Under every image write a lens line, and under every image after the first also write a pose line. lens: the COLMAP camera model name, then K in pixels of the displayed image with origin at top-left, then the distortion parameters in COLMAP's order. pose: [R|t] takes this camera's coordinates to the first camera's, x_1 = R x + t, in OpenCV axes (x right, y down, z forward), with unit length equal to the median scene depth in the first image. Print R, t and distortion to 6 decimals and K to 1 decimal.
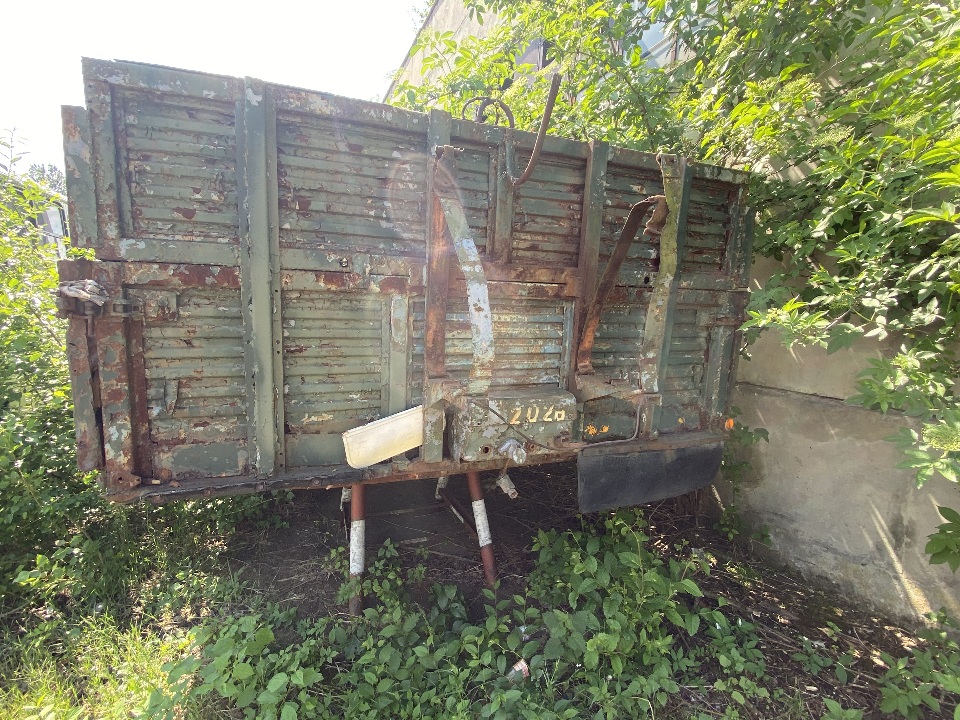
lens RADIAL K [[472.0, 0, 486.5], [0, 472.0, 359.1], [0, 0, 1]] dist [0.011001, -0.008255]
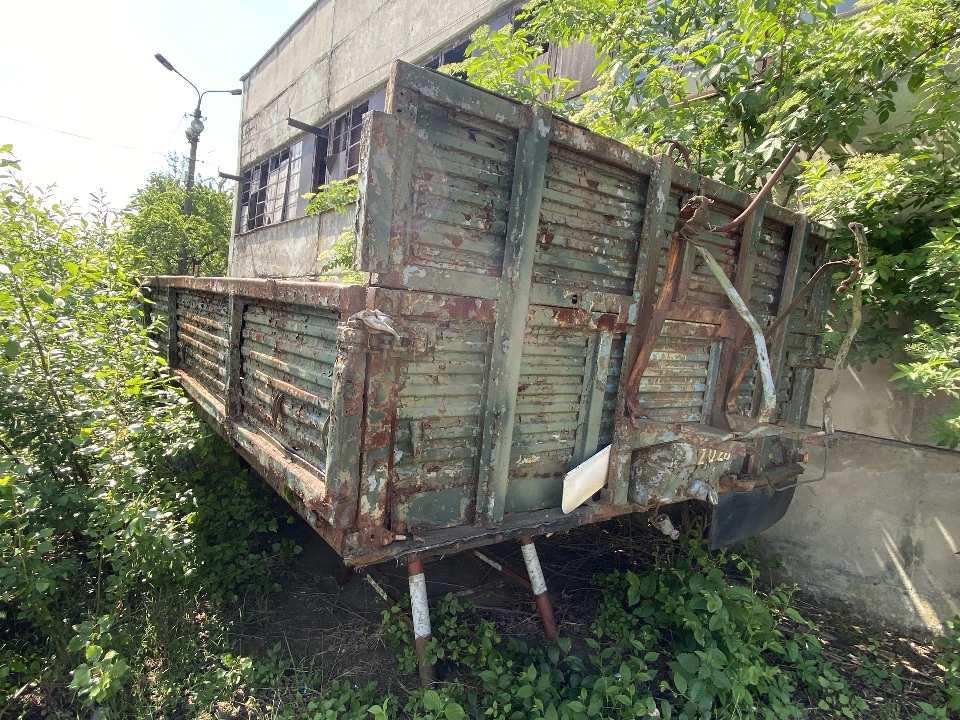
lens RADIAL K [[558.3, 0, 477.0], [0, 558.3, 361.8], [0, 0, 1]] dist [0.033422, -0.014400]
pose [[0.962111, 0.031508, 0.270833, -0.760995], [-0.024945, 0.999307, -0.027643, -0.036980], [-0.271516, 0.019840, 0.962229, -0.043078]]
